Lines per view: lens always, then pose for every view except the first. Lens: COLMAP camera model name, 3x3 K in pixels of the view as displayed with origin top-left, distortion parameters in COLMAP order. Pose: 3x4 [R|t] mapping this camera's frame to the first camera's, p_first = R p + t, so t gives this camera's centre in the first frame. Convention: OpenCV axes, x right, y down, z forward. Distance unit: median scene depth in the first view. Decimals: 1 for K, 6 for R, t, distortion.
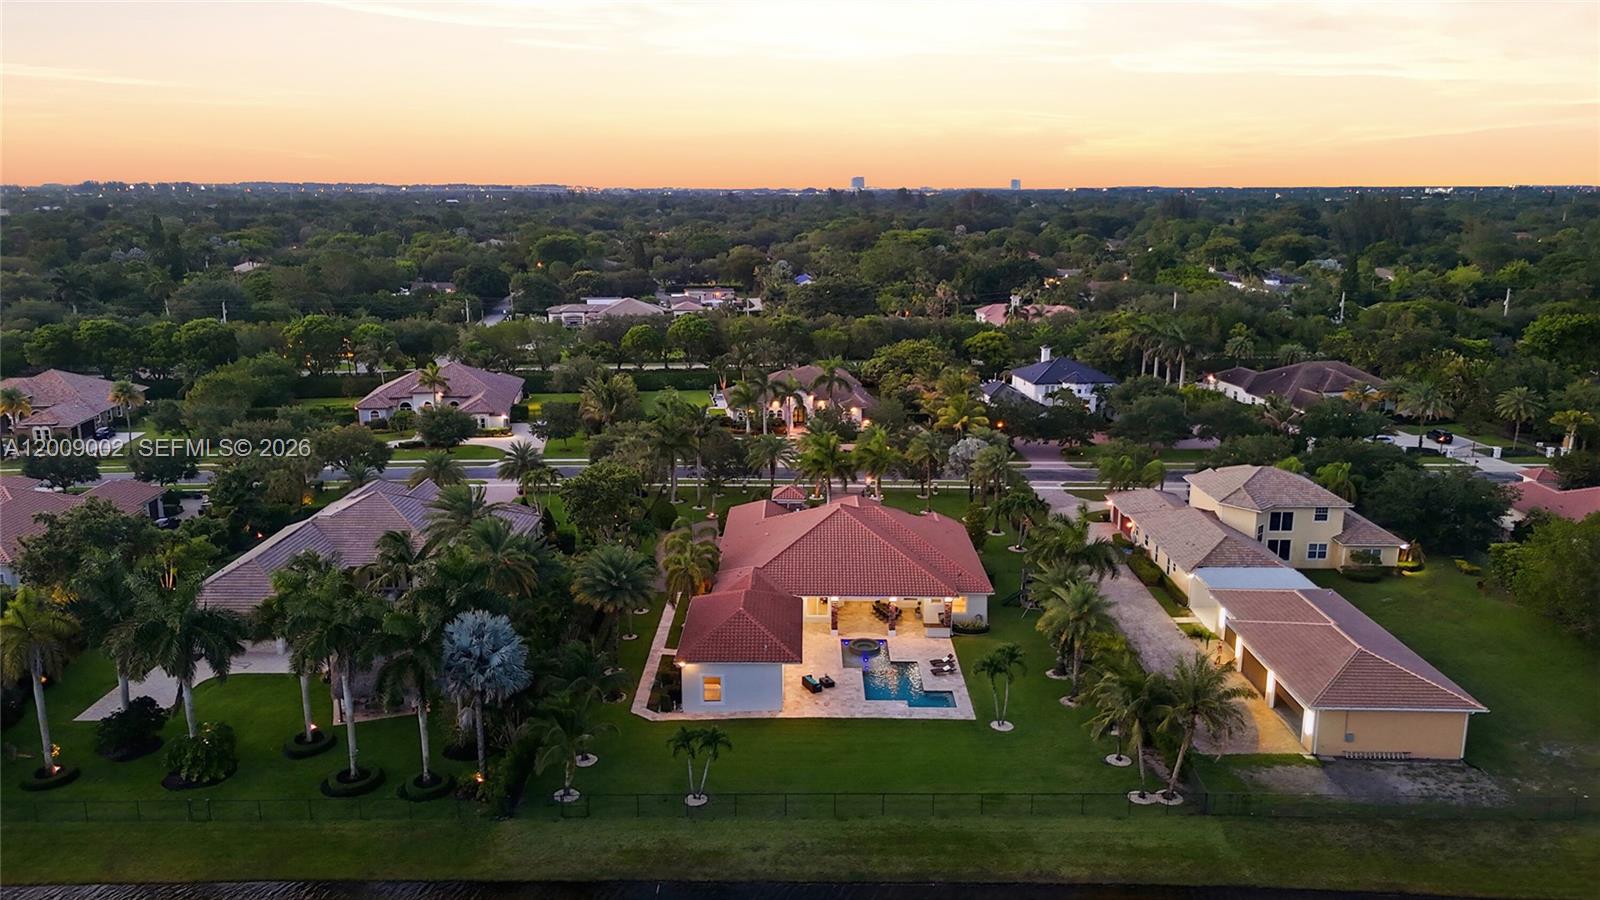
lens RADIAL K [[1154.9, 0, 799.0], [0, 1154.9, 449.0], [0, 0, 1]] dist [0.002242, -0.000291]
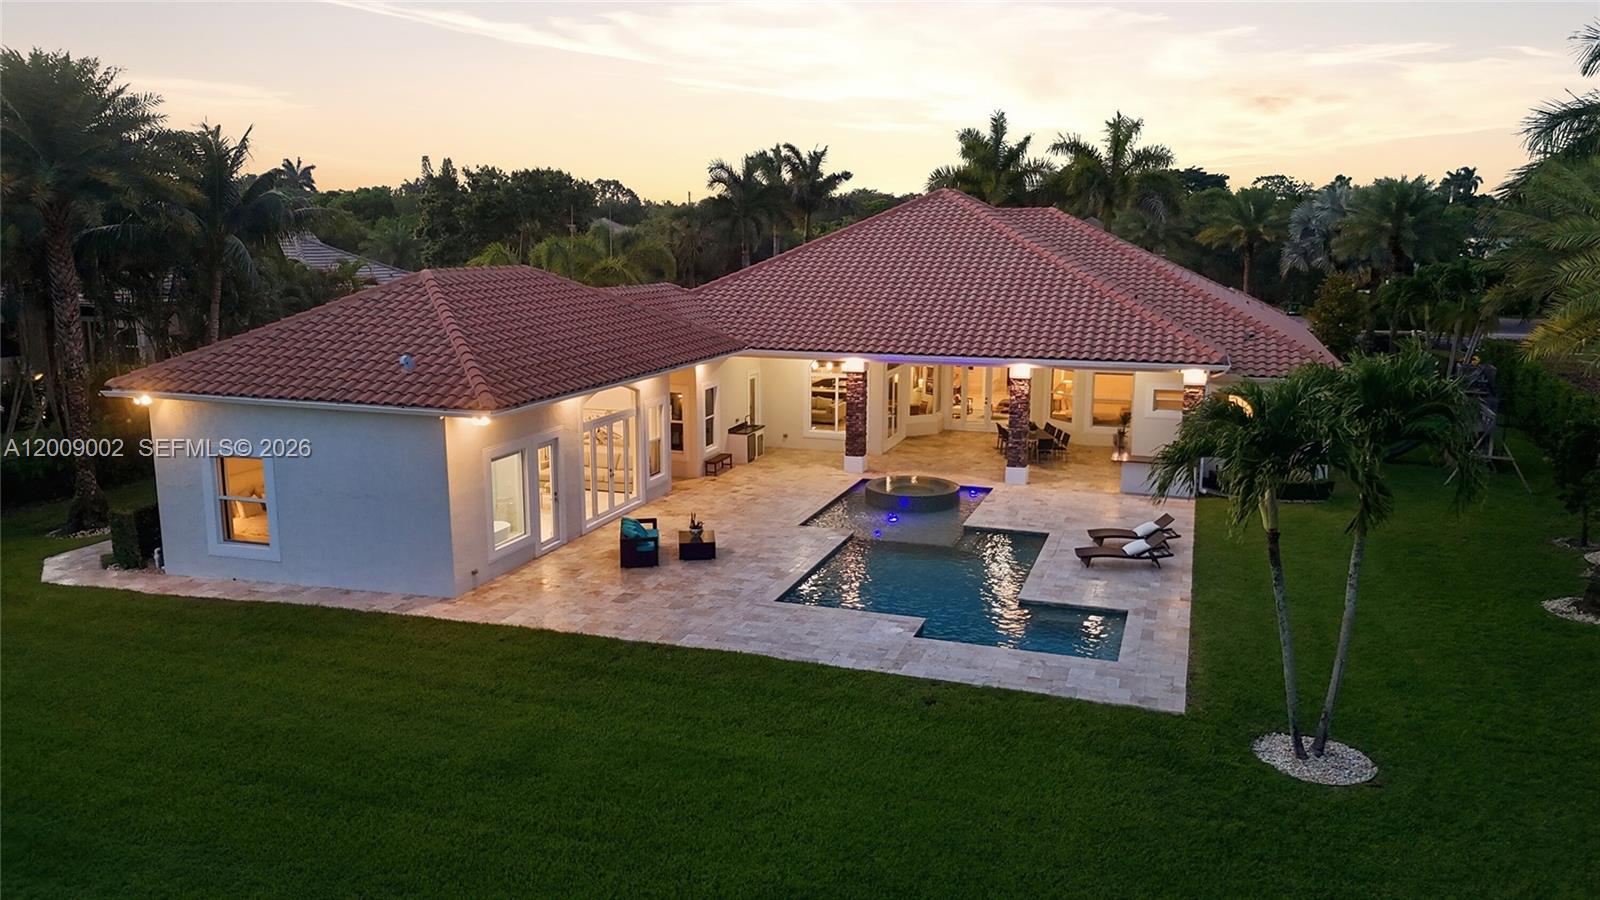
lens RADIAL K [[1154.9, 0, 799.6], [0, 1154.9, 451.6], [0, 0, 1]] dist [0.002242, -0.000291]
pose [[0.946533, 0.056883, -0.317552, 0.147513], [-0.069576, 0.997162, -0.028766, 0.192498], [0.315015, 0.049322, 0.947804, 0.756068]]
